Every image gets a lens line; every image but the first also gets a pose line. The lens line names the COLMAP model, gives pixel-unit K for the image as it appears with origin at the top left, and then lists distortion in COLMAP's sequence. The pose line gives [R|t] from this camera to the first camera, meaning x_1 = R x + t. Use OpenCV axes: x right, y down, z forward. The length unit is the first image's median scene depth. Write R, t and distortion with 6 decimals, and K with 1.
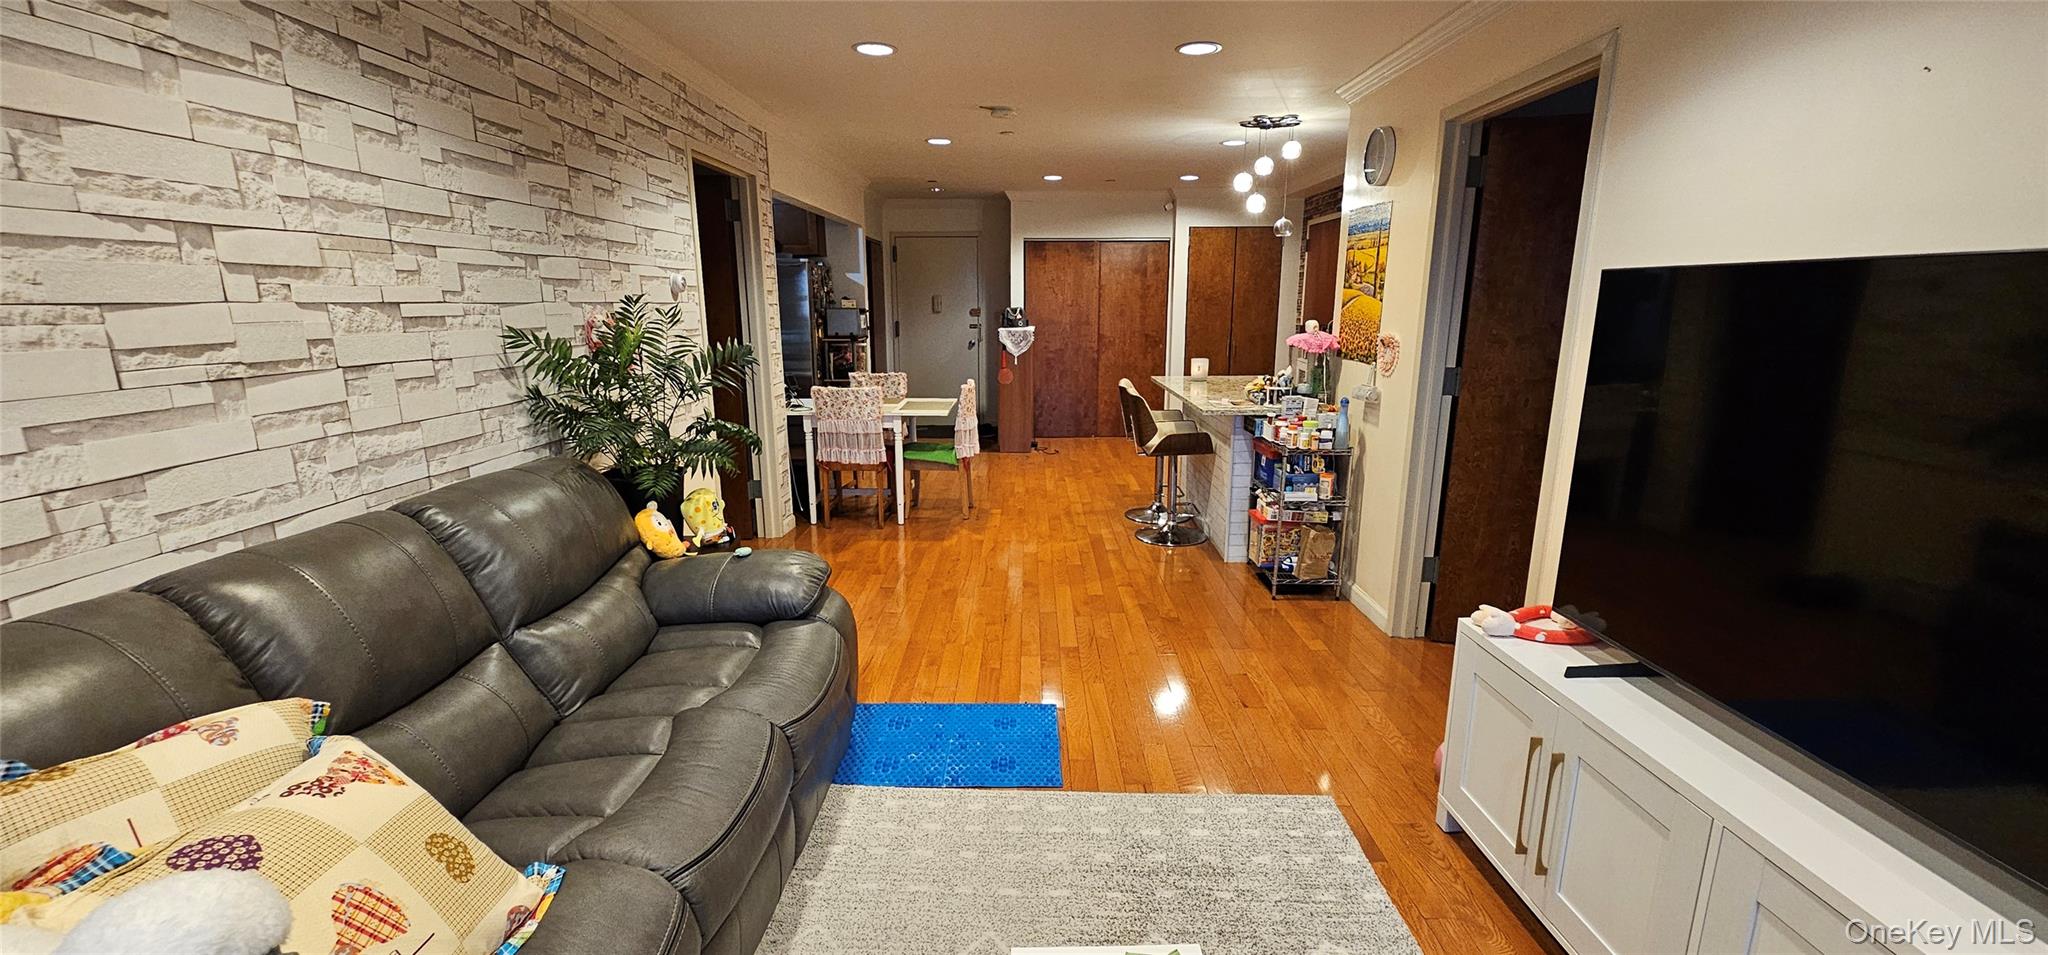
lens RADIAL K [[829.7, 0, 1027.7], [0, 829.7, 476.8], [0, 0, 1]] dist [-0.001295, 0.000050]
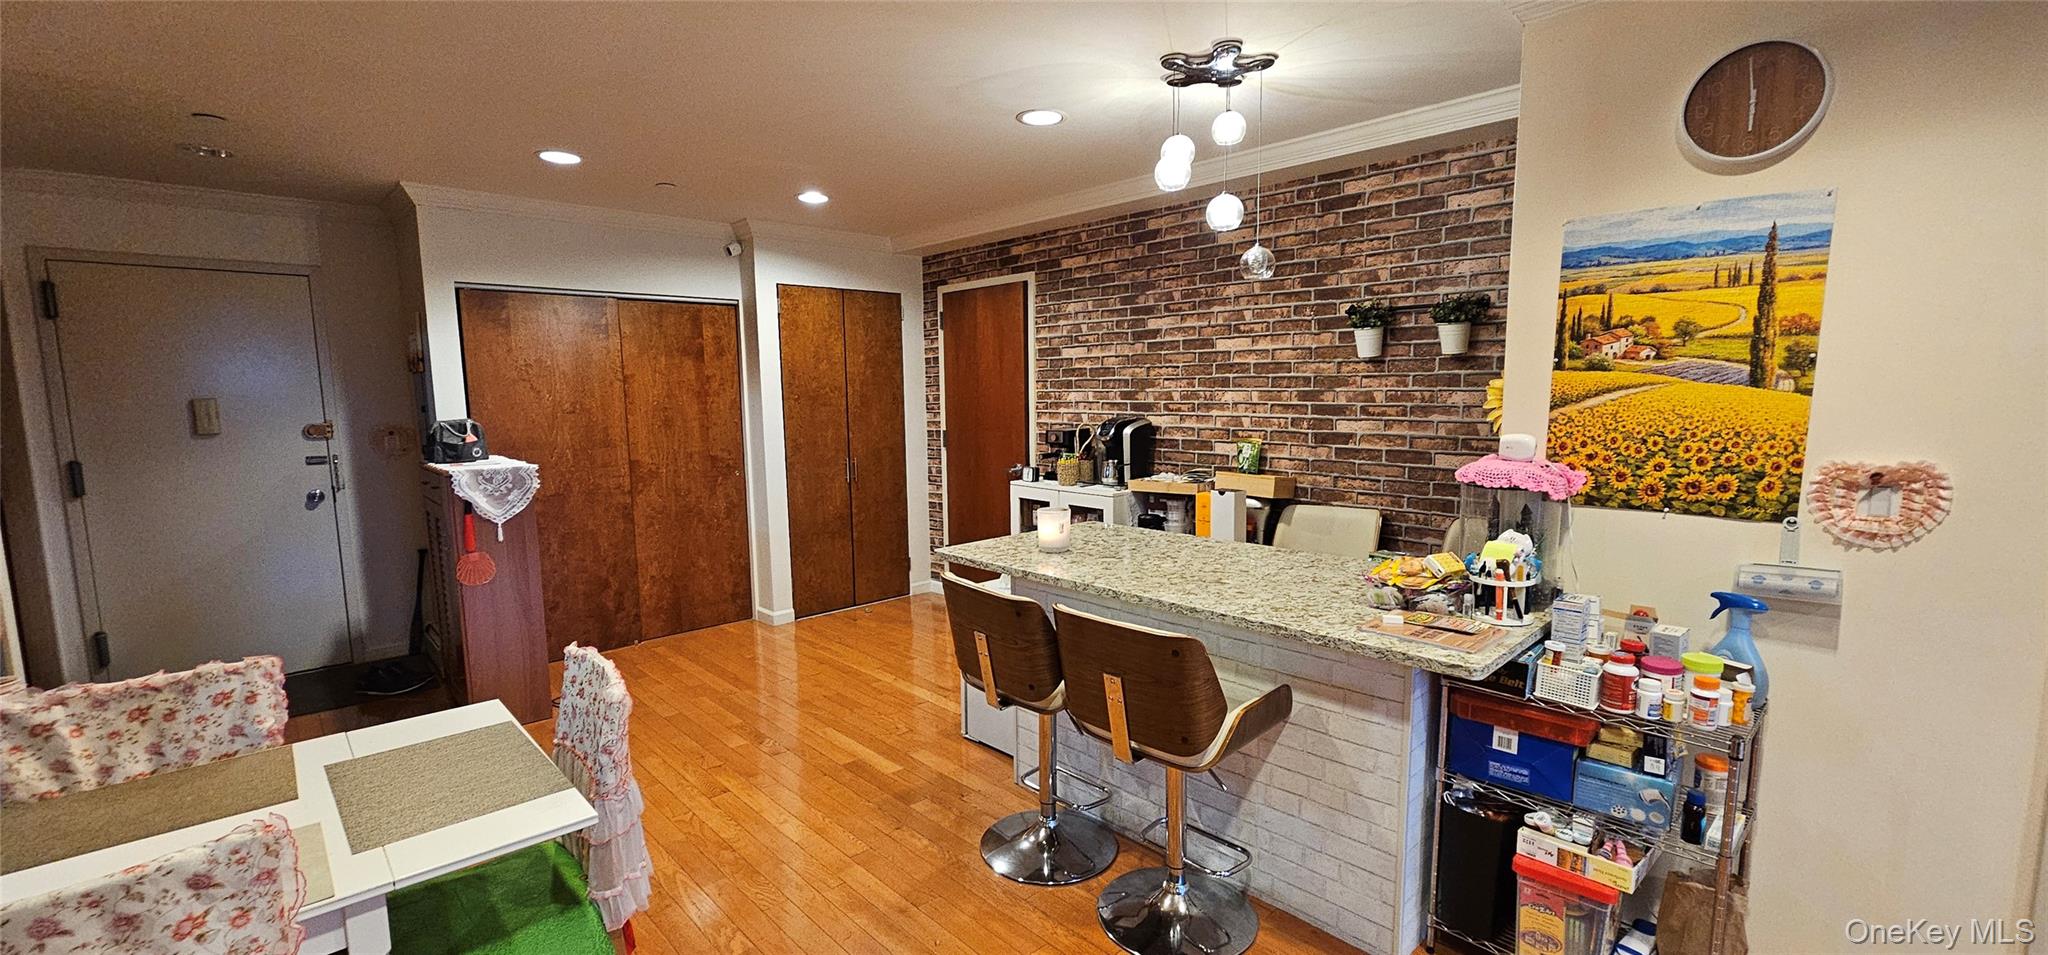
lens RADIAL K [[829.7, 0, 1015.1], [0, 829.7, 485.7], [0, 0, 1]] dist [-0.001295, 0.000050]
pose [[0.721973, -0.088325, 0.686260, -0.113323], [0.158235, 0.986612, -0.039487, -0.094204], [-0.673585, 0.137099, 0.726283, 0.429083]]
